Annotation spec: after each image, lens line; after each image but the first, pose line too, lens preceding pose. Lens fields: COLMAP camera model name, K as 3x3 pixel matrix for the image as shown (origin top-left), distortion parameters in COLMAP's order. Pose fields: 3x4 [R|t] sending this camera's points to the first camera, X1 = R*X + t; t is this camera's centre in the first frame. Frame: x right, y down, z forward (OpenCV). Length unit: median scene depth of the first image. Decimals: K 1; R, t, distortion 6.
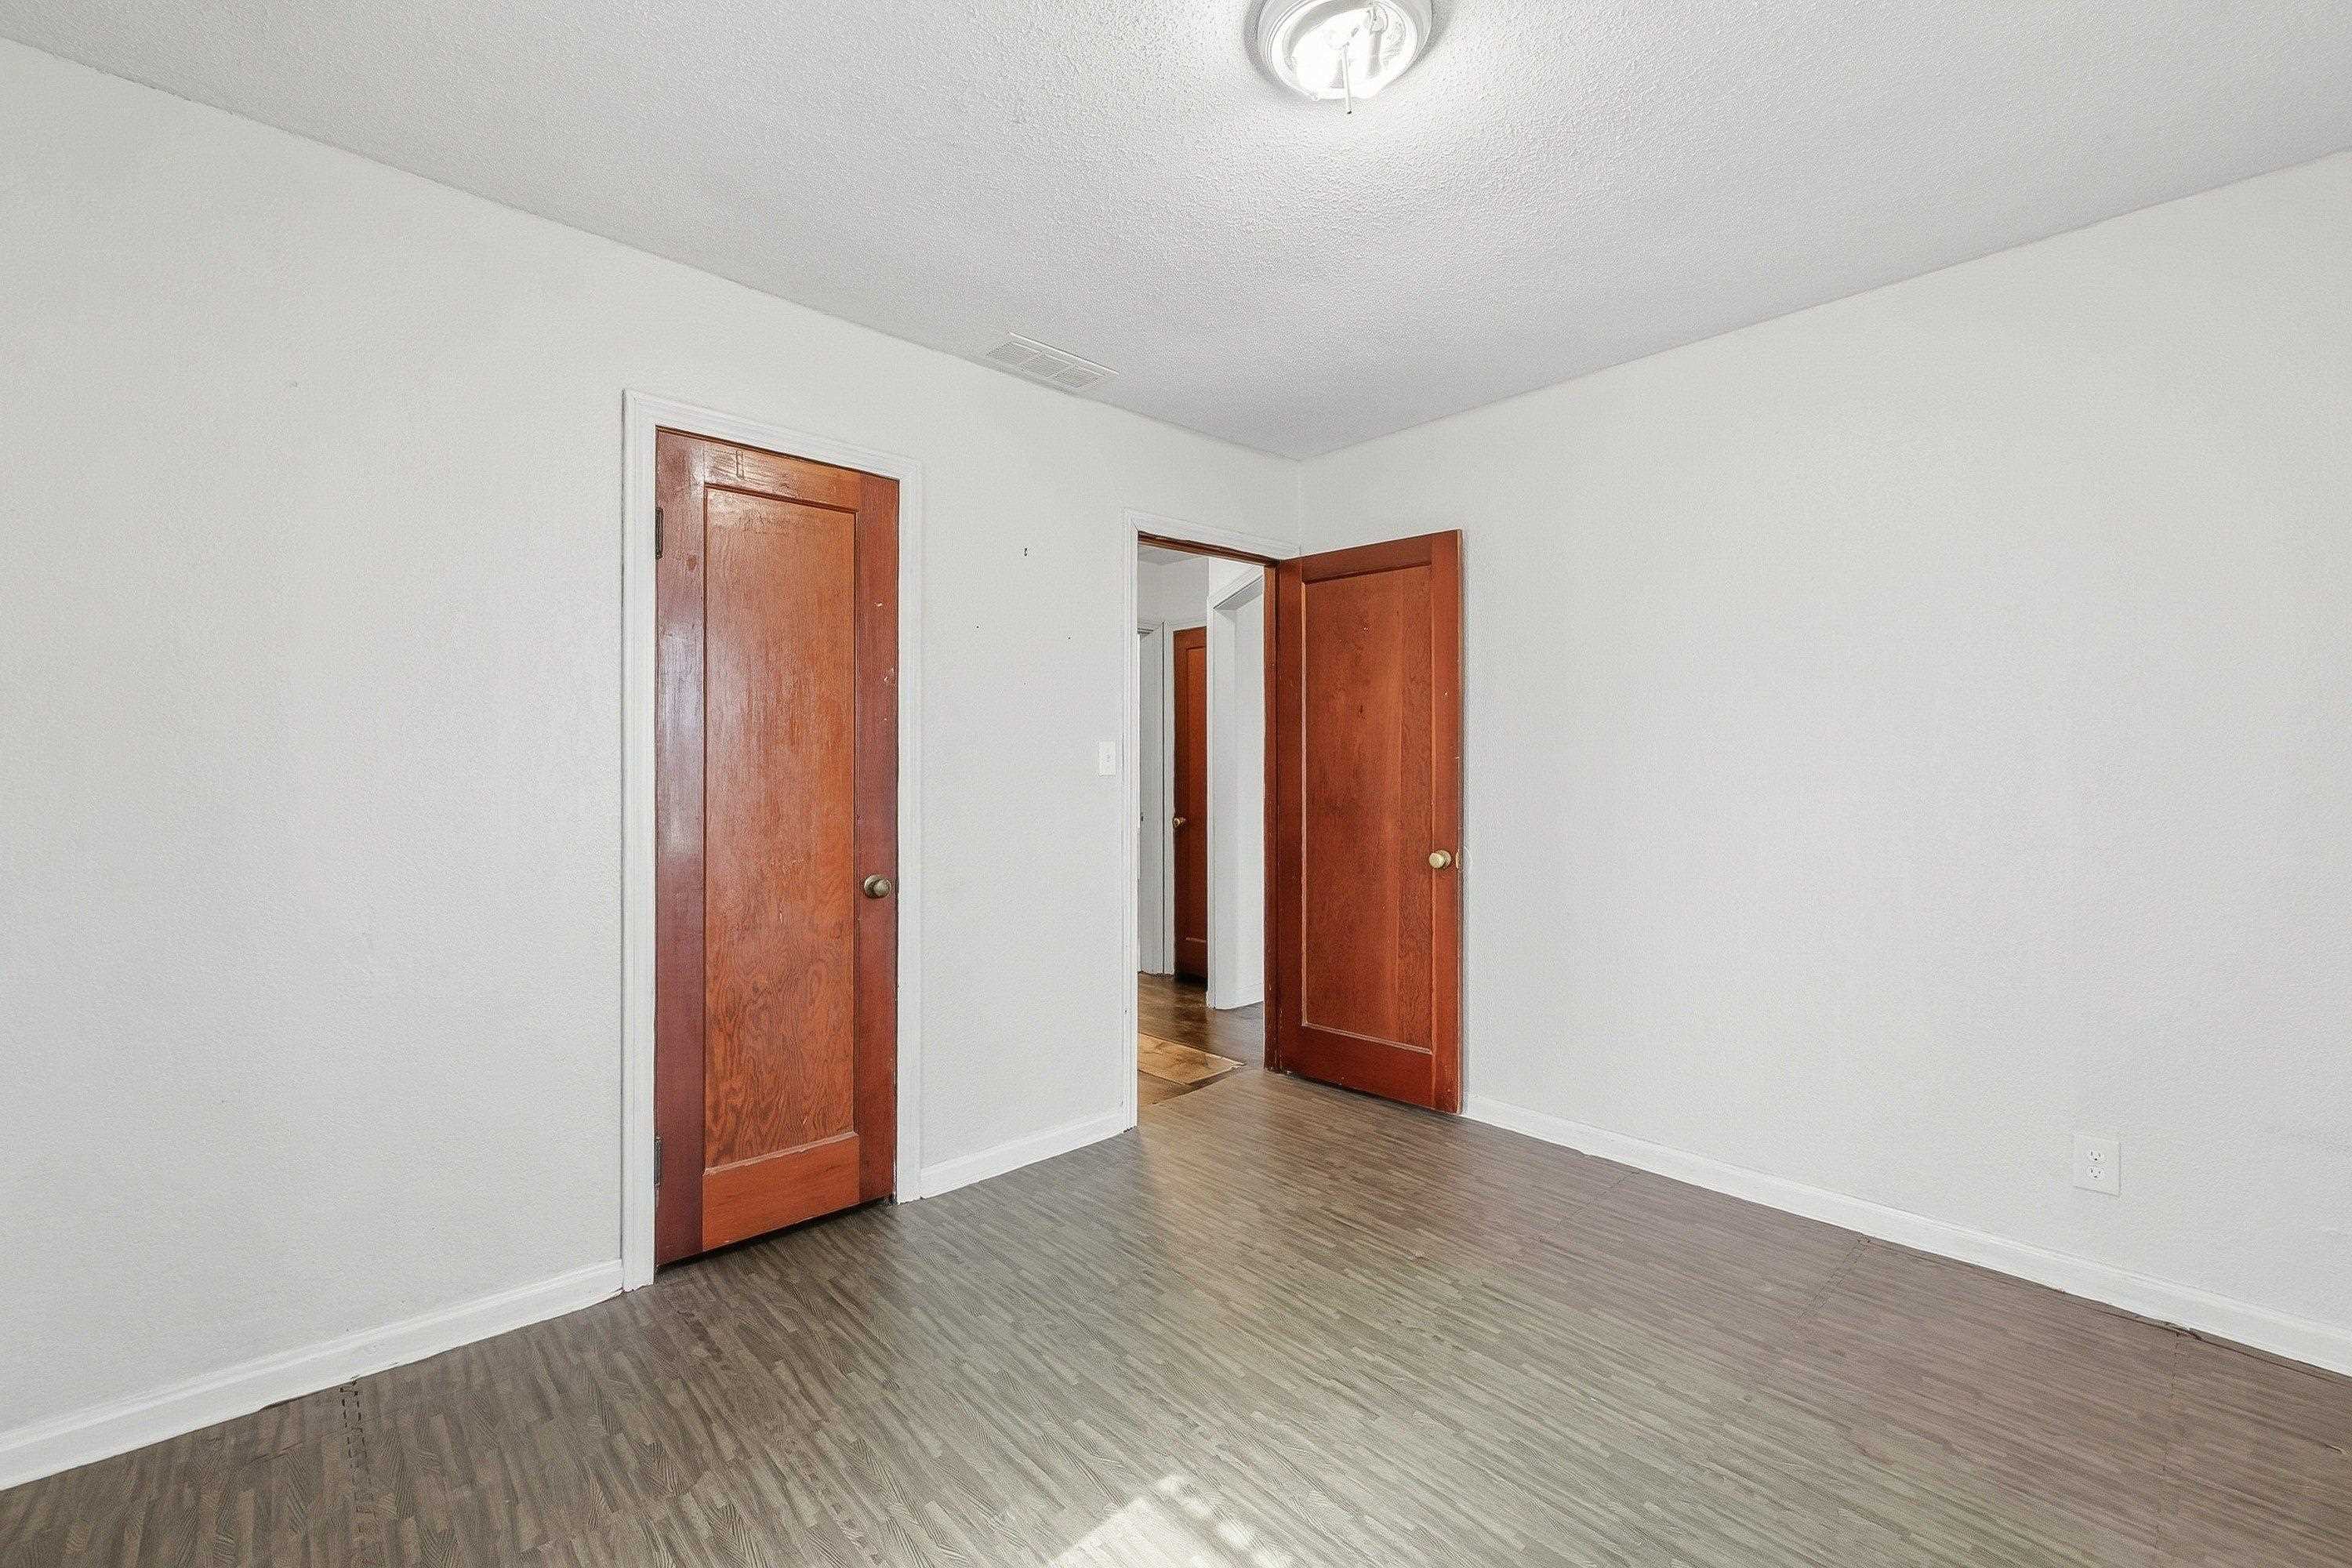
lens RADIAL K [[955.7, 0, 1172.3], [0, 955.7, 781.1], [0, 0, 1]] dist [-0.001431, 0.000274]
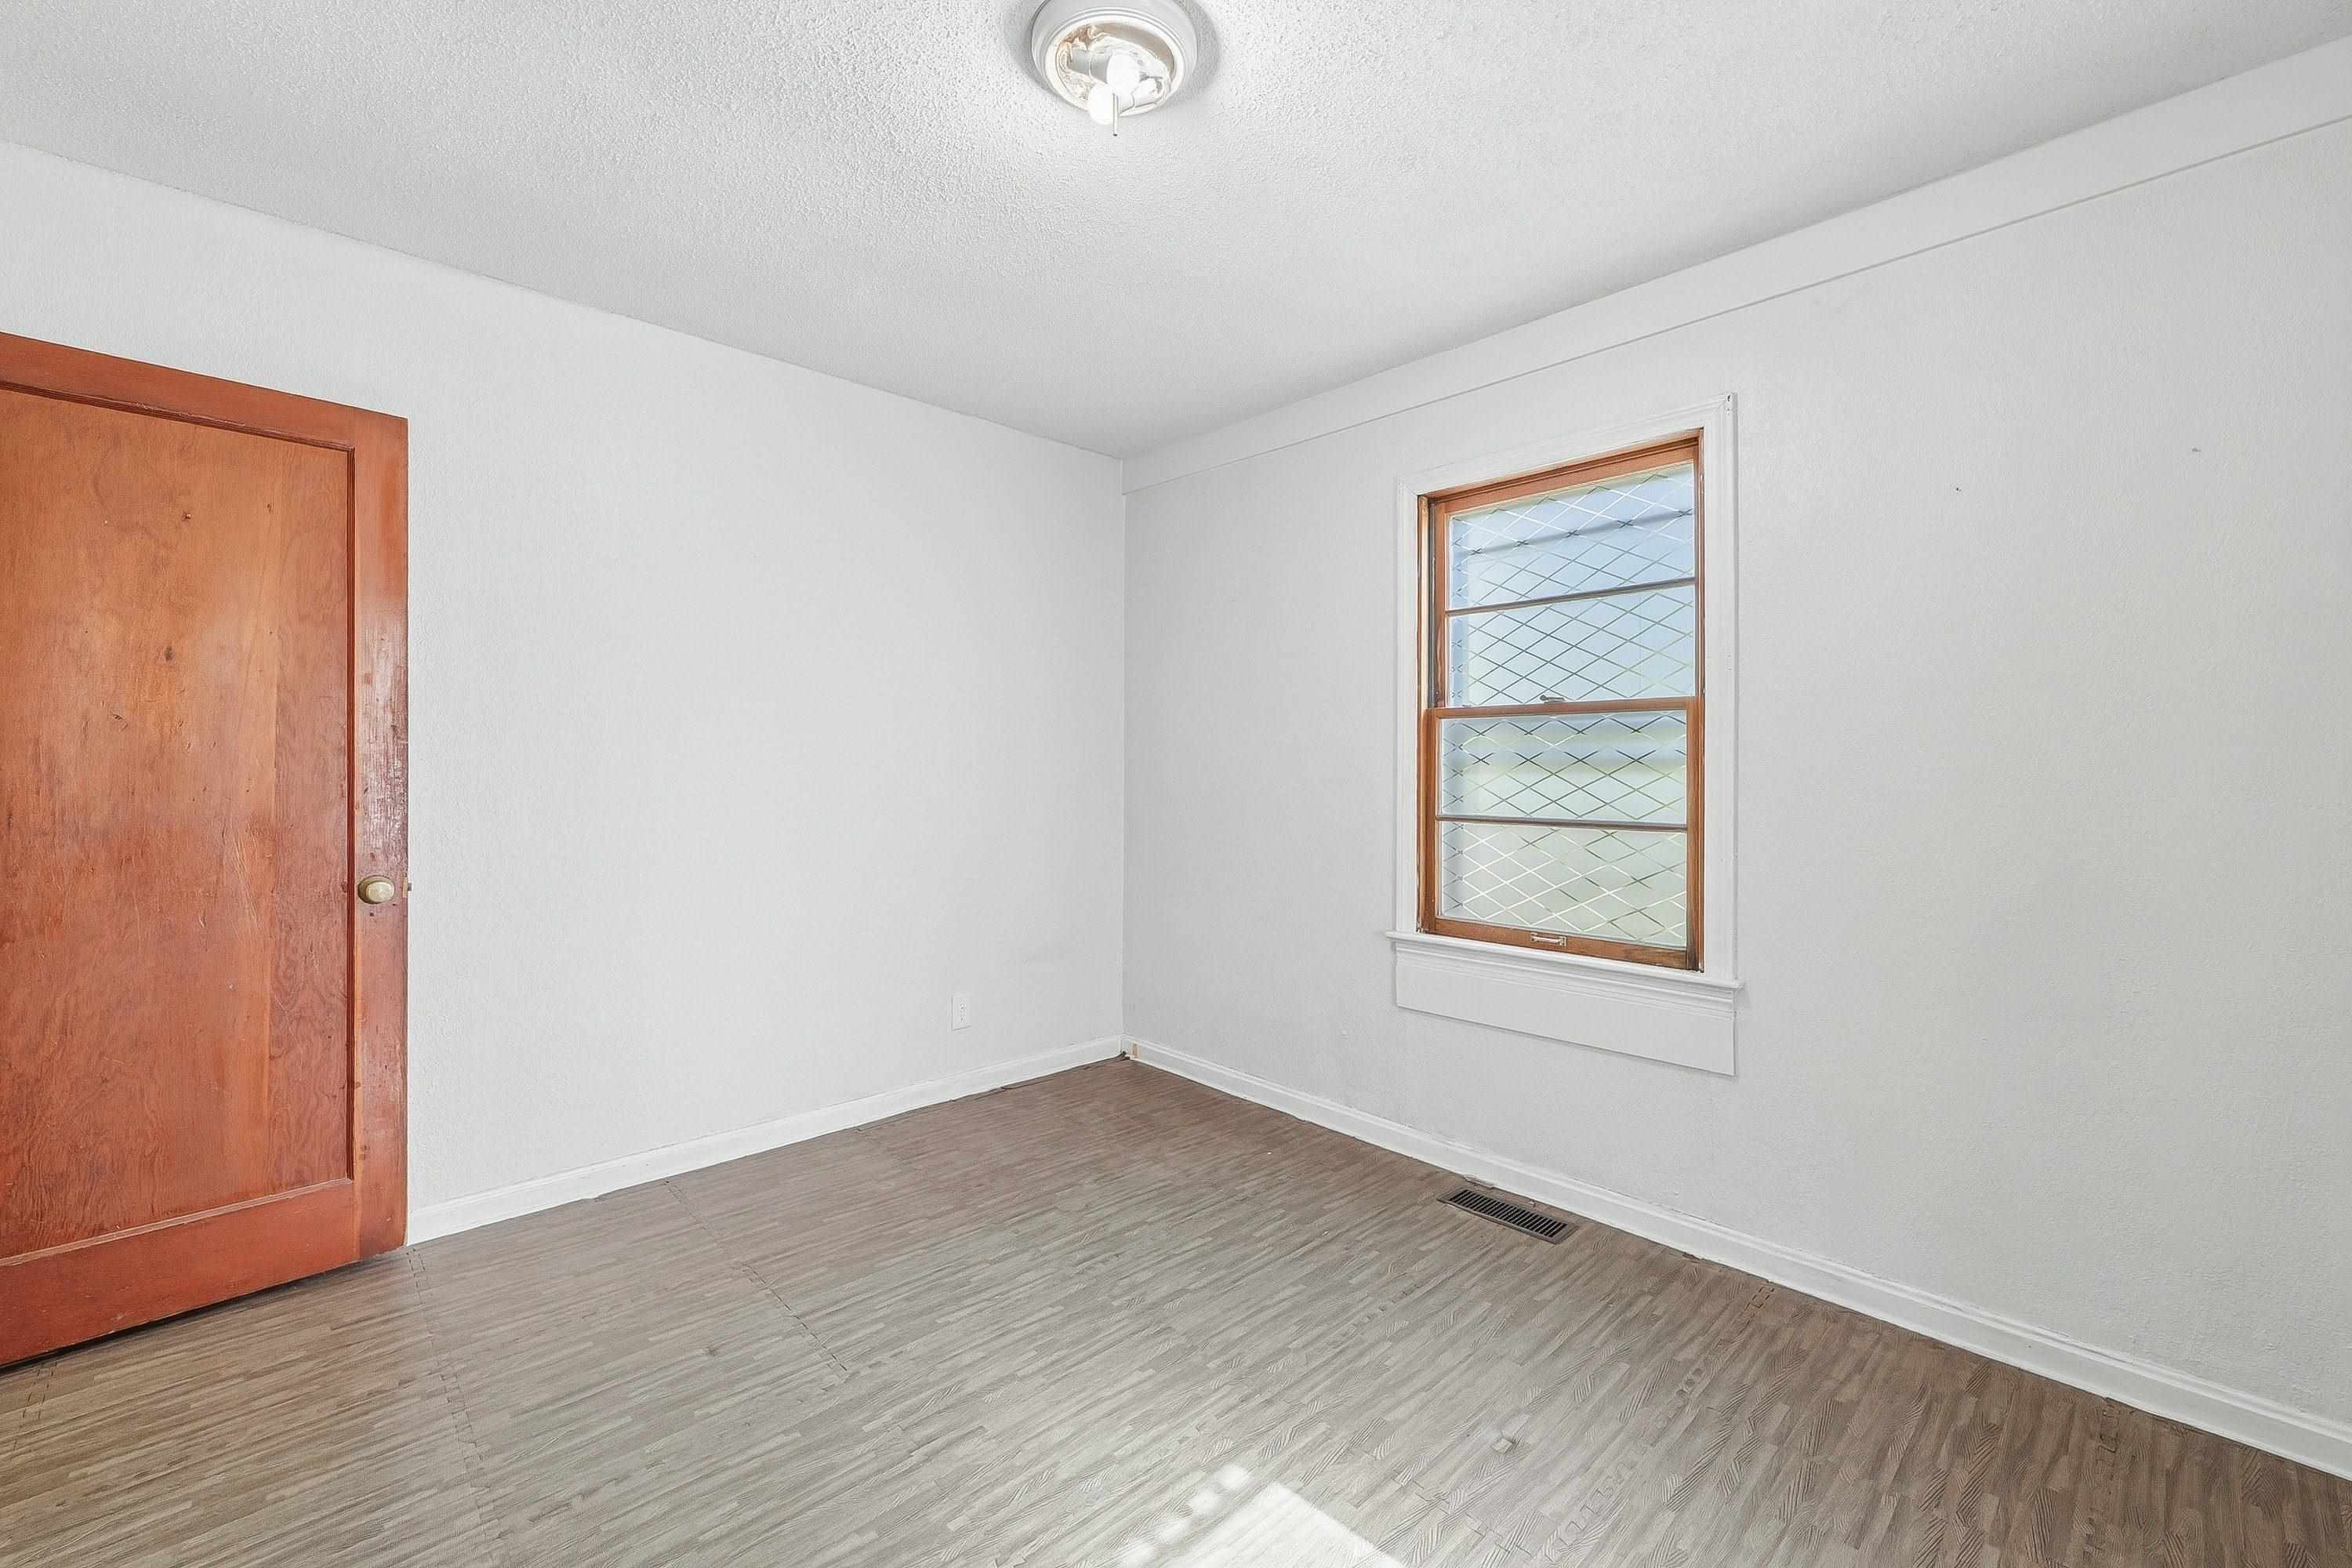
lens RADIAL K [[955.7, 0, 1172.0], [0, 955.7, 765.1], [0, 0, 1]] dist [-0.001431, 0.000274]
pose [[0.013724, -0.006541, 0.999884, -0.611723], [0.011686, 0.999911, 0.006380, -0.006806], [-0.999838, 0.011597, 0.013799, 0.647307]]
